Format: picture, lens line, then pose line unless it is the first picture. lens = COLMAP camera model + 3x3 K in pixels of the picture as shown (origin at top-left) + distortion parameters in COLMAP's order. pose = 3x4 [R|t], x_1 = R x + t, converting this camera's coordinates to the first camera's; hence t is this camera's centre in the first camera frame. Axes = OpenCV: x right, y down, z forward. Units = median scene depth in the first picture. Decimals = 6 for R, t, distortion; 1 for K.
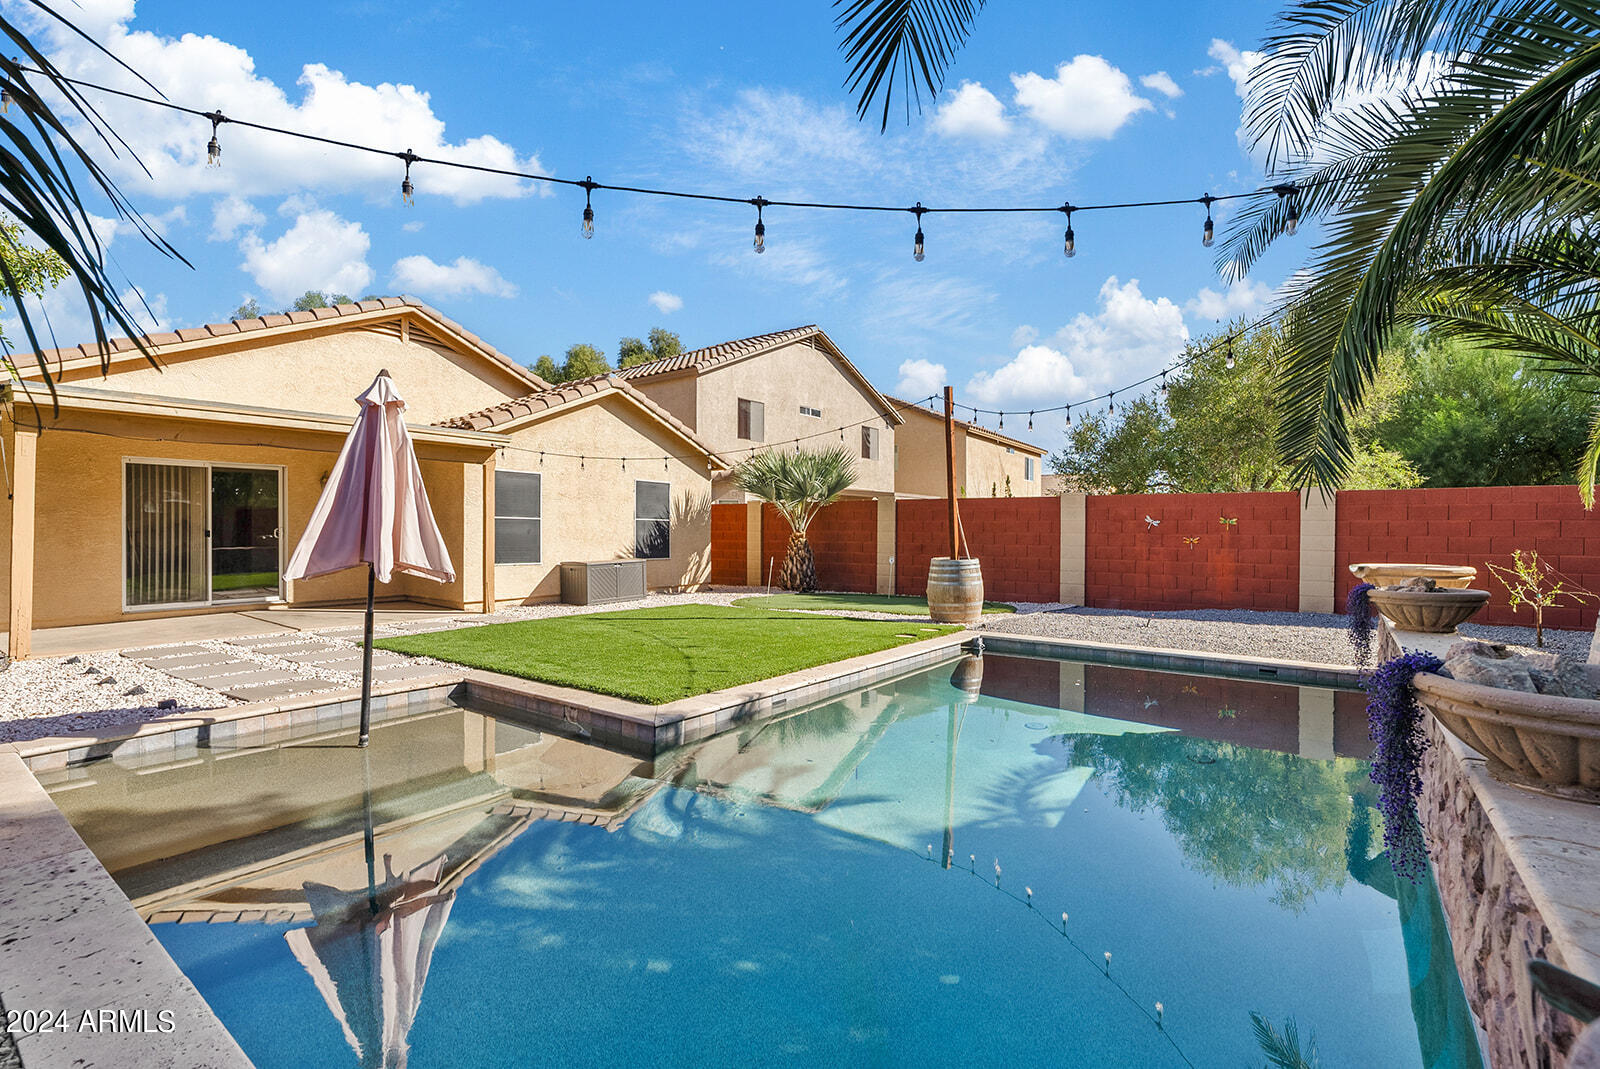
lens RADIAL K [[725.3, 0, 801.6], [0, 725.3, 524.7], [0, 0, 1]] dist [0.000442, 0.000164]
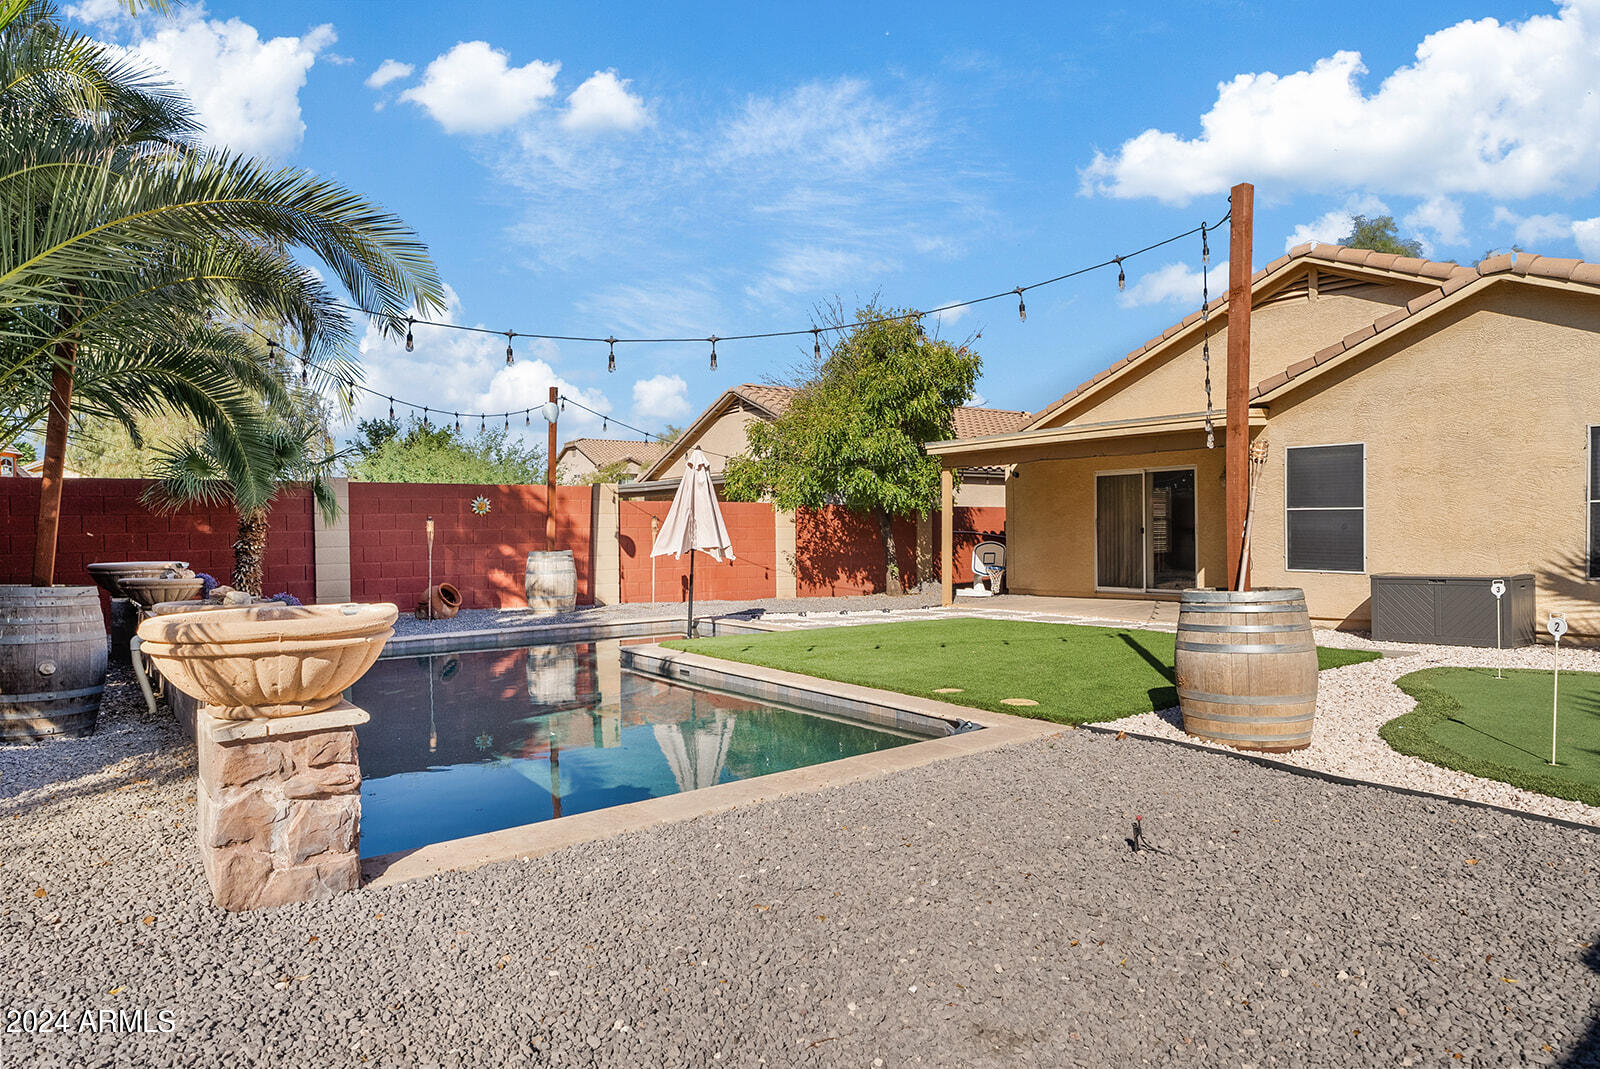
lens RADIAL K [[942.3, 0, 800.0], [0, 942.3, 534.5], [0, 0, 1]] dist [-0.004566, -0.000970]
pose [[-0.265112, 0.004080, -0.964209, 0.783624], [0.018772, 0.999823, -0.000931, 0.009138], [0.964035, -0.018346, -0.265142, 0.867448]]
